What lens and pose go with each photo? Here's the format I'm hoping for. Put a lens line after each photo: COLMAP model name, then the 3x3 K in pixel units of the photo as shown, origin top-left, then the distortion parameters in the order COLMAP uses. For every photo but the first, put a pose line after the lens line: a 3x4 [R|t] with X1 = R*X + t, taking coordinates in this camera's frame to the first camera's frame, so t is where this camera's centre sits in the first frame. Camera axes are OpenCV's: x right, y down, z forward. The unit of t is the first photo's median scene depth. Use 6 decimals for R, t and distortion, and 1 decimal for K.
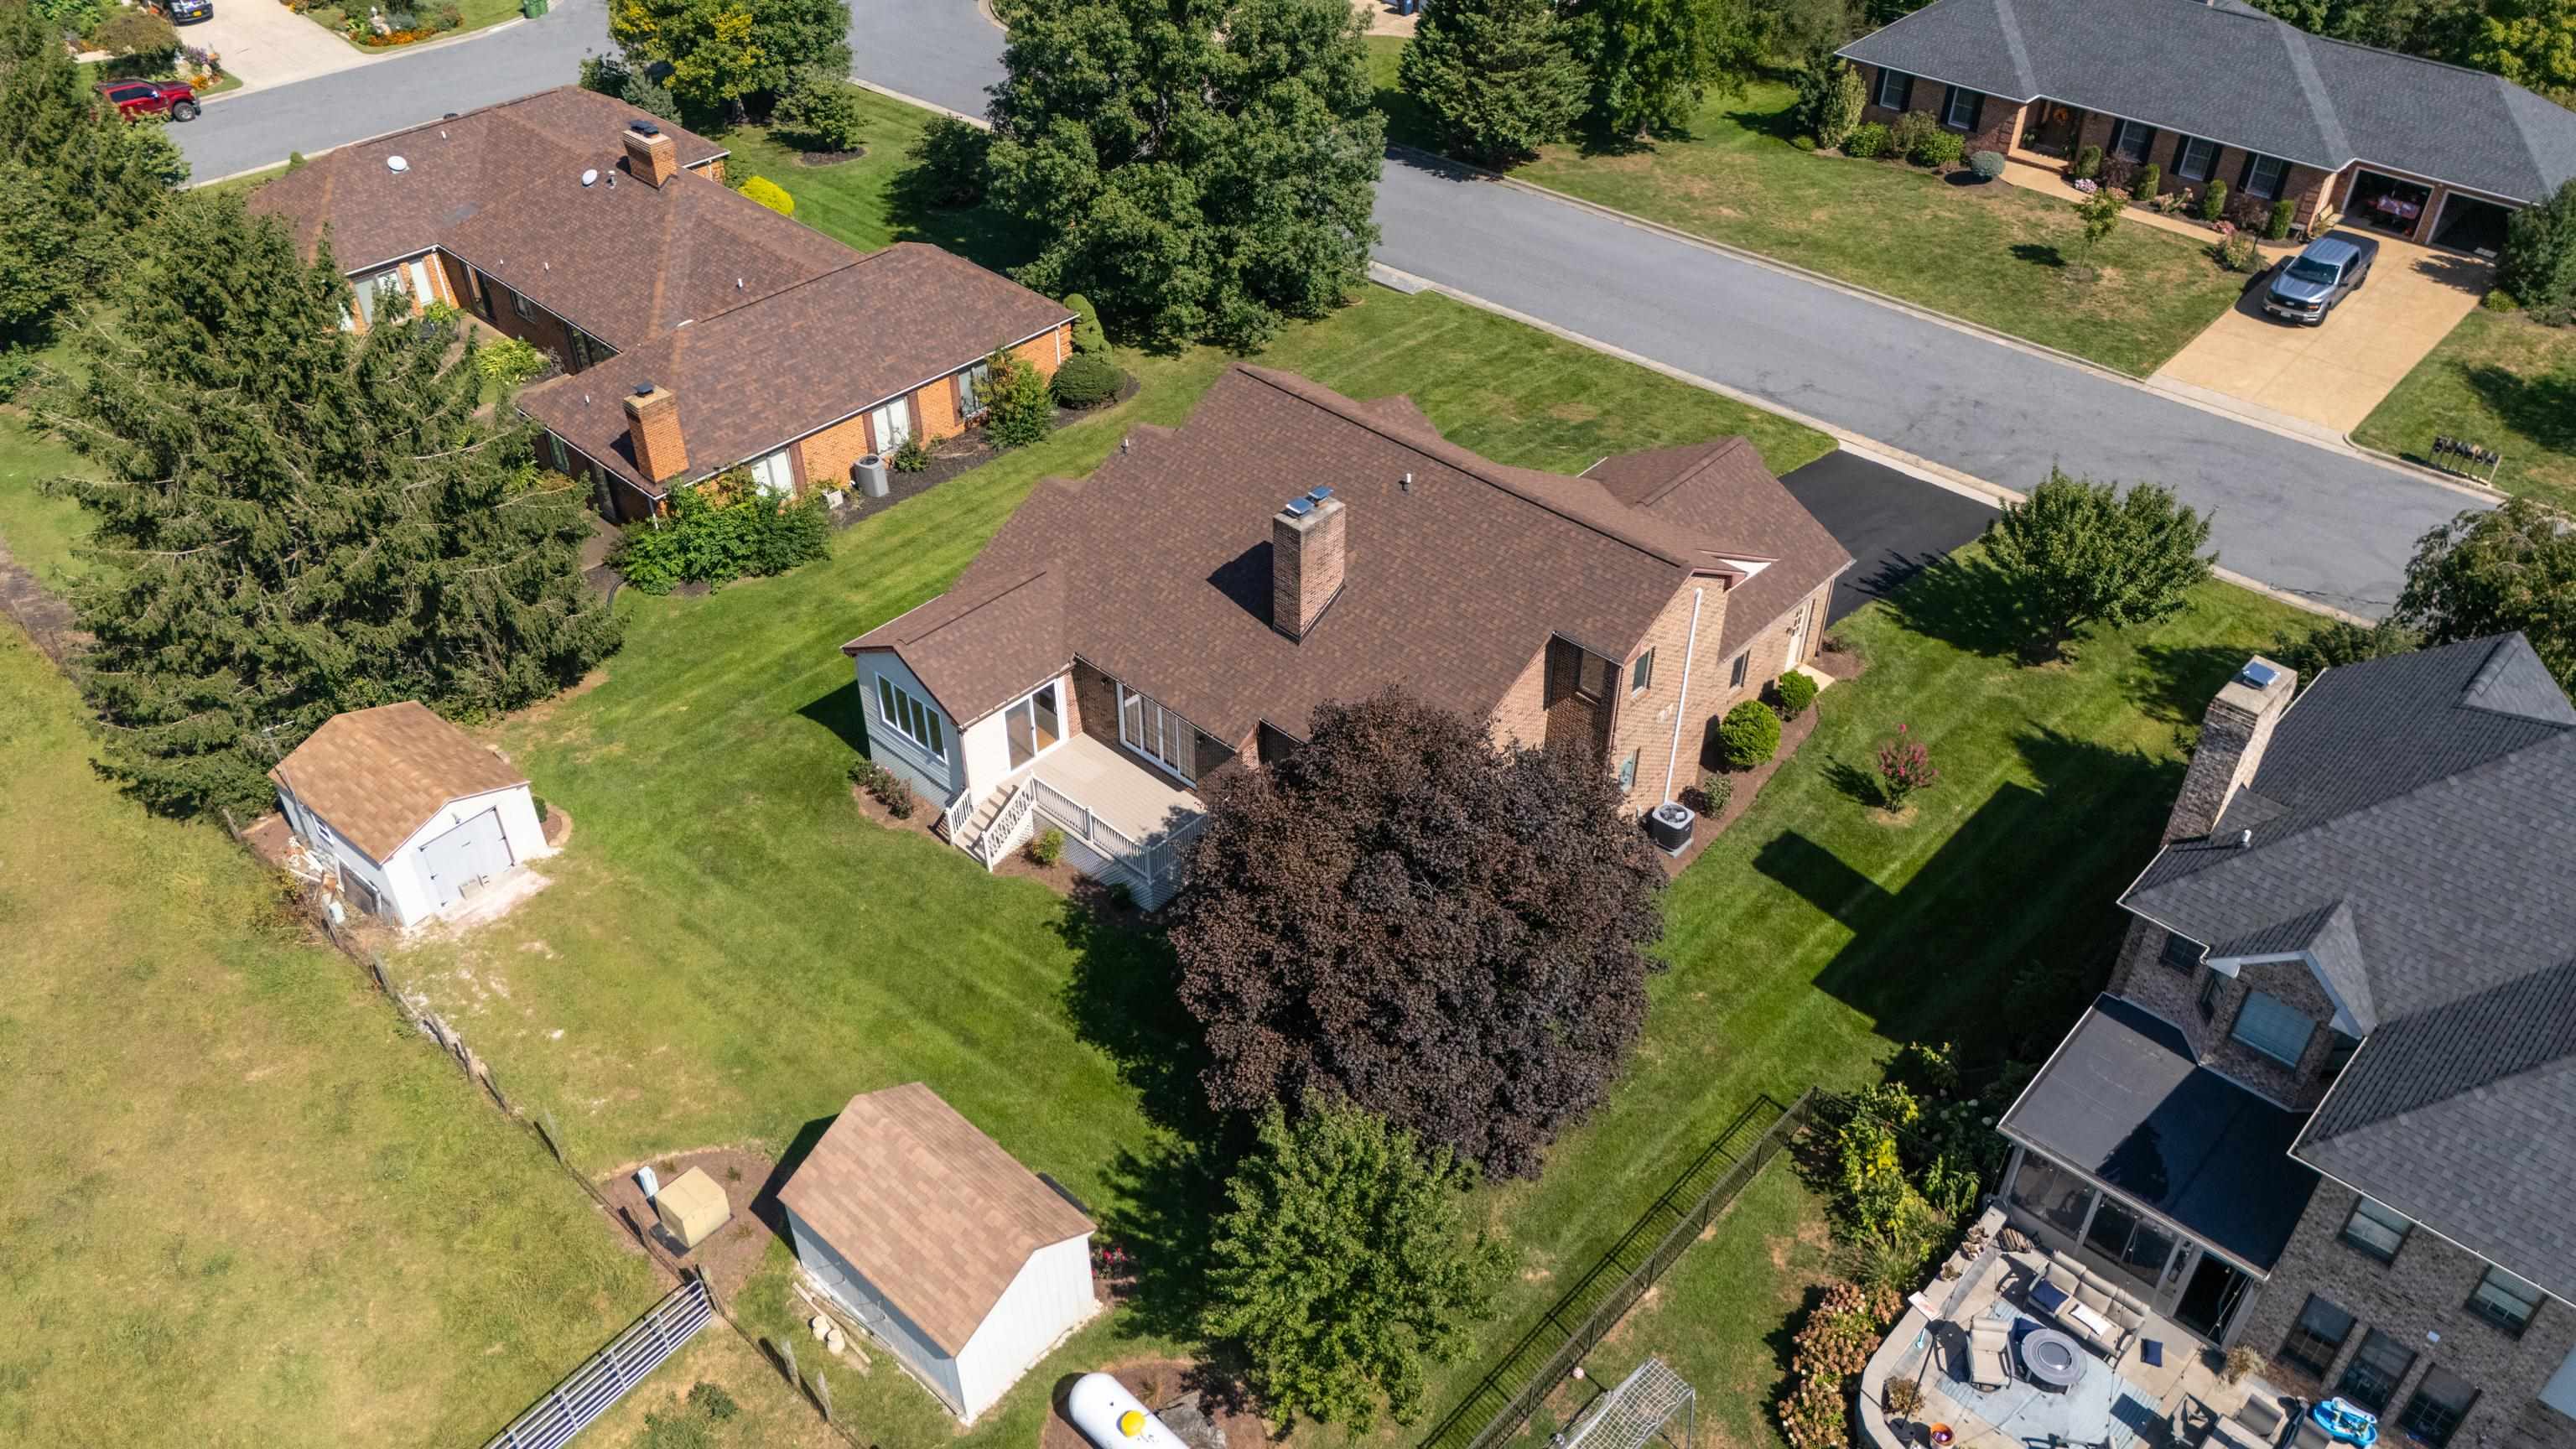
lens RADIAL K [[1886.4, 0, 1288.0], [0, 1886.4, 724.5], [0, 0, 1]] dist [0.064429, -0.065122]
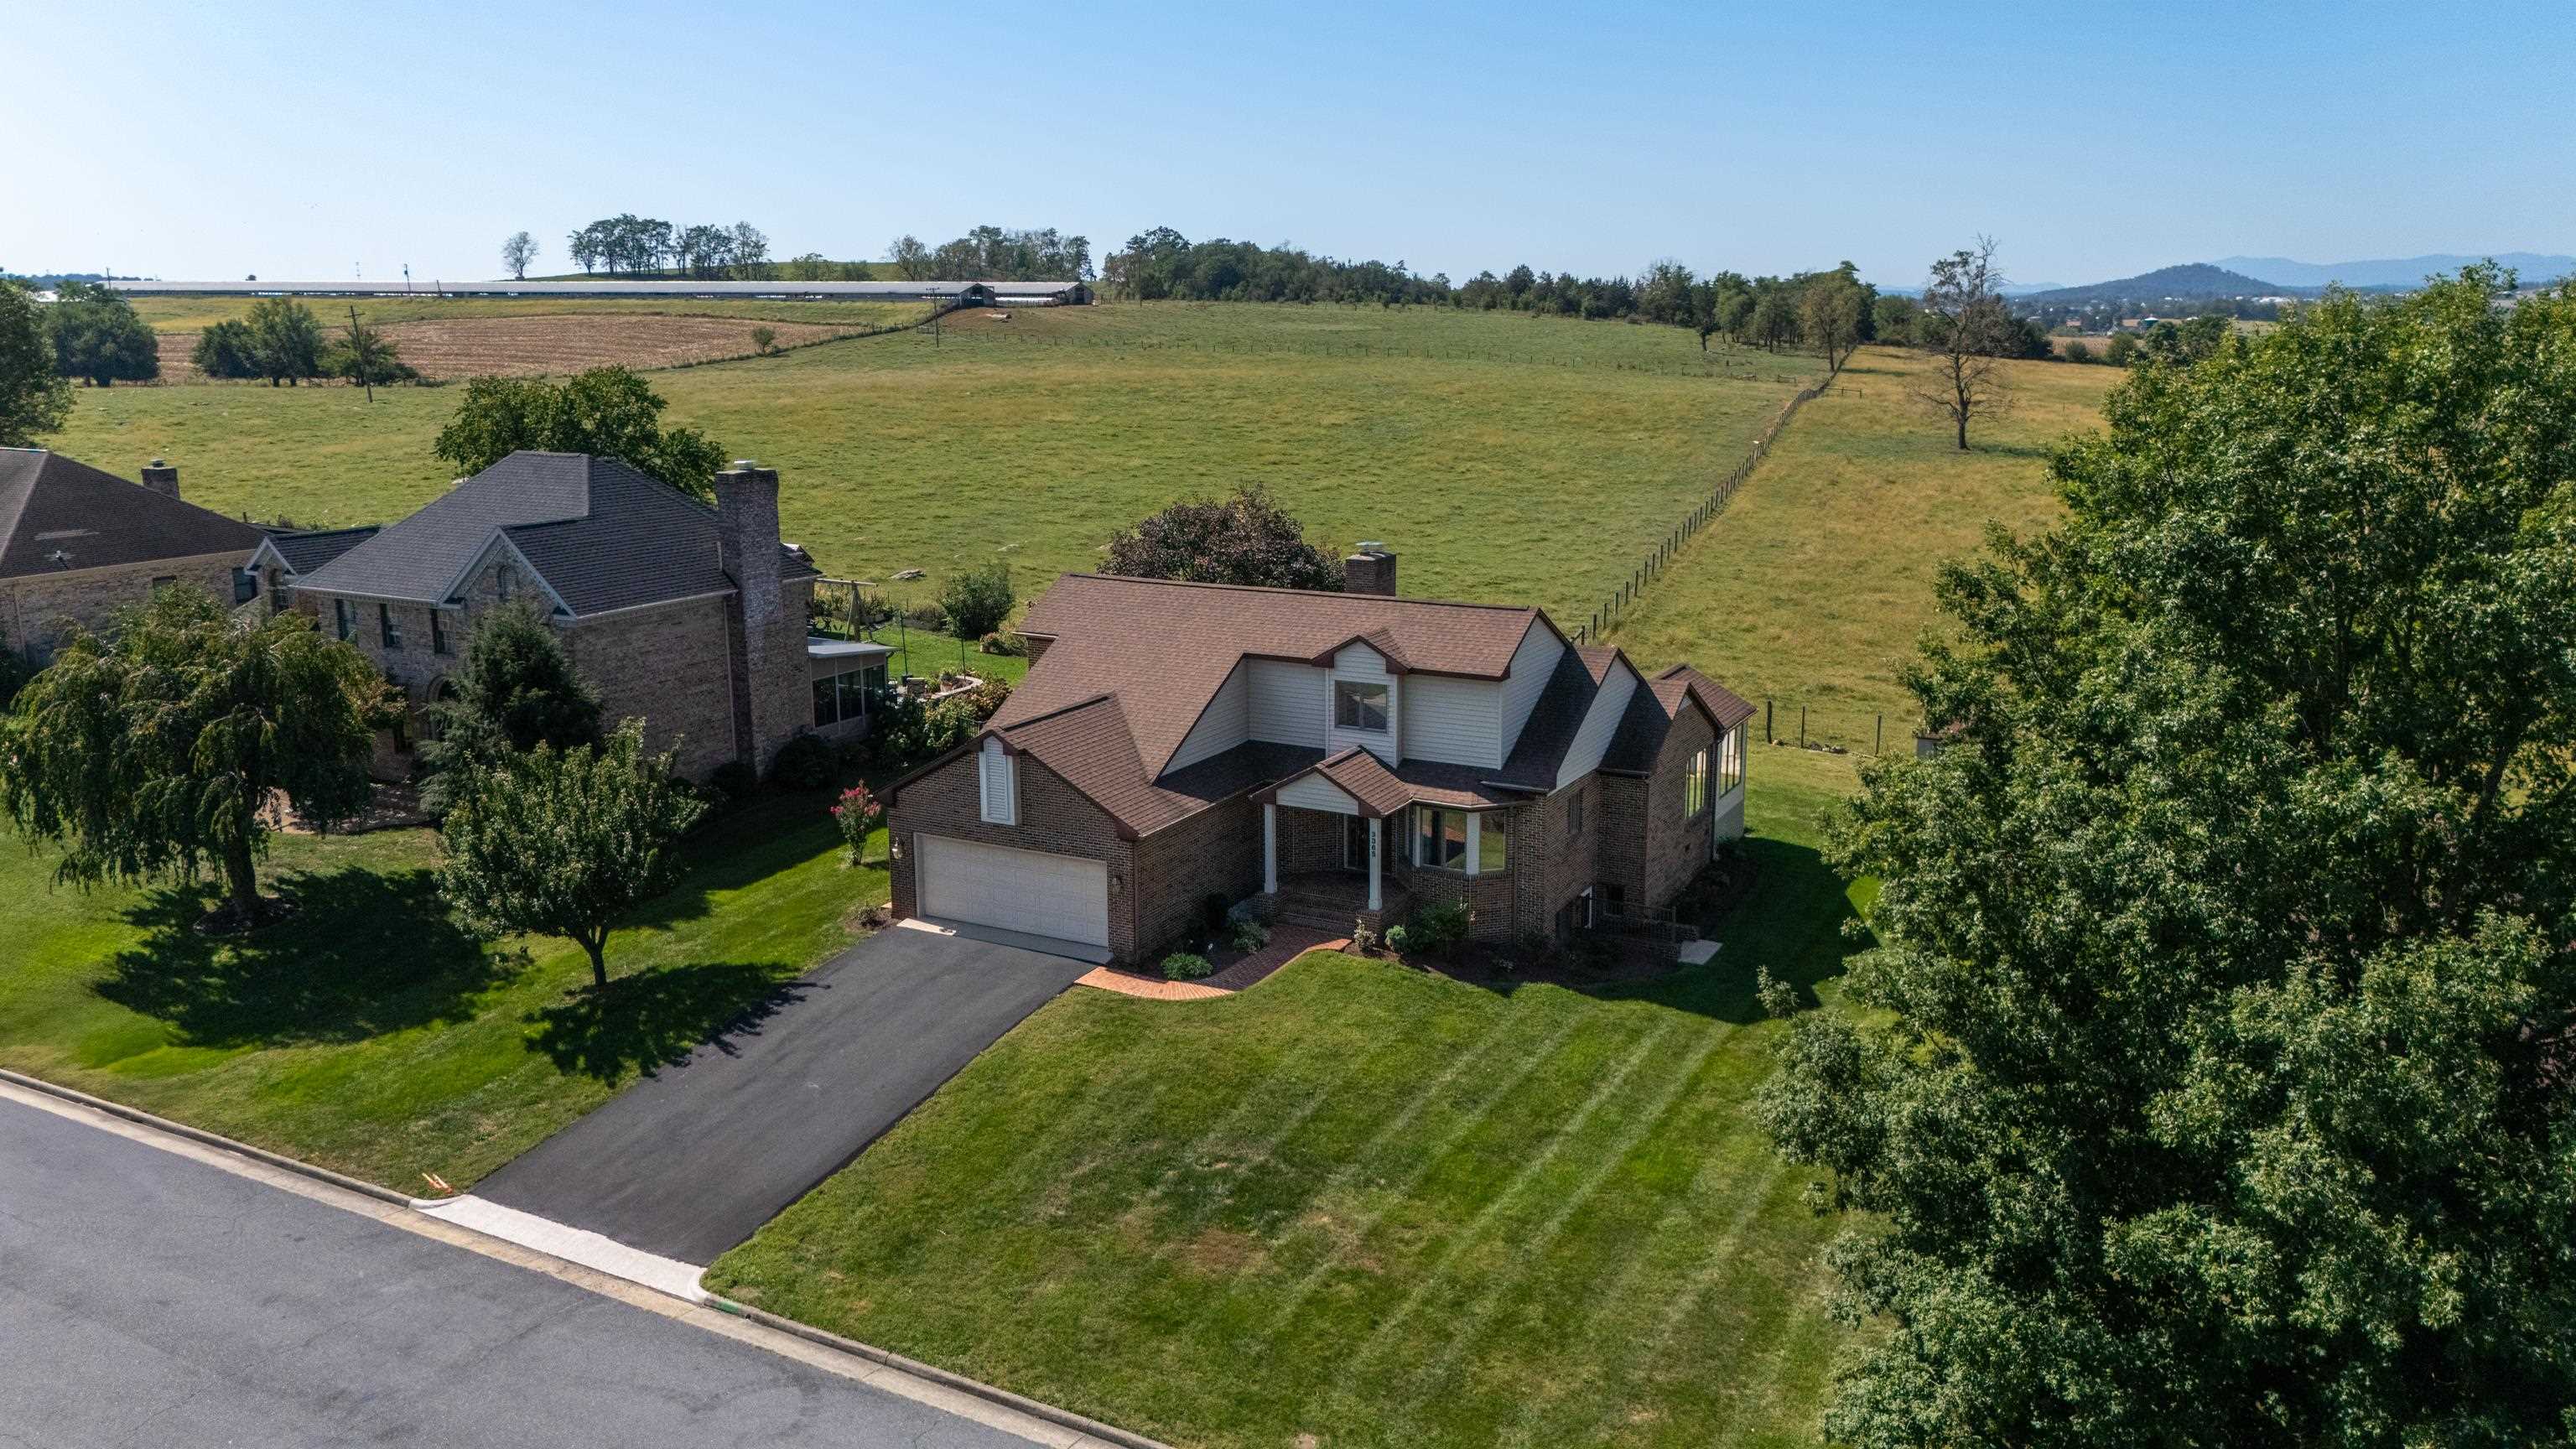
lens RADIAL K [[1890.5, 0, 1283.4], [0, 1890.5, 724.8], [0, 0, 1]] dist [0.076651, -0.079829]
pose [[-0.968648, 0.052930, -0.242735, 0.243802], [-0.154582, 0.636466, 0.755656, -0.623505], [0.194490, 0.769487, -0.608329, 1.171177]]
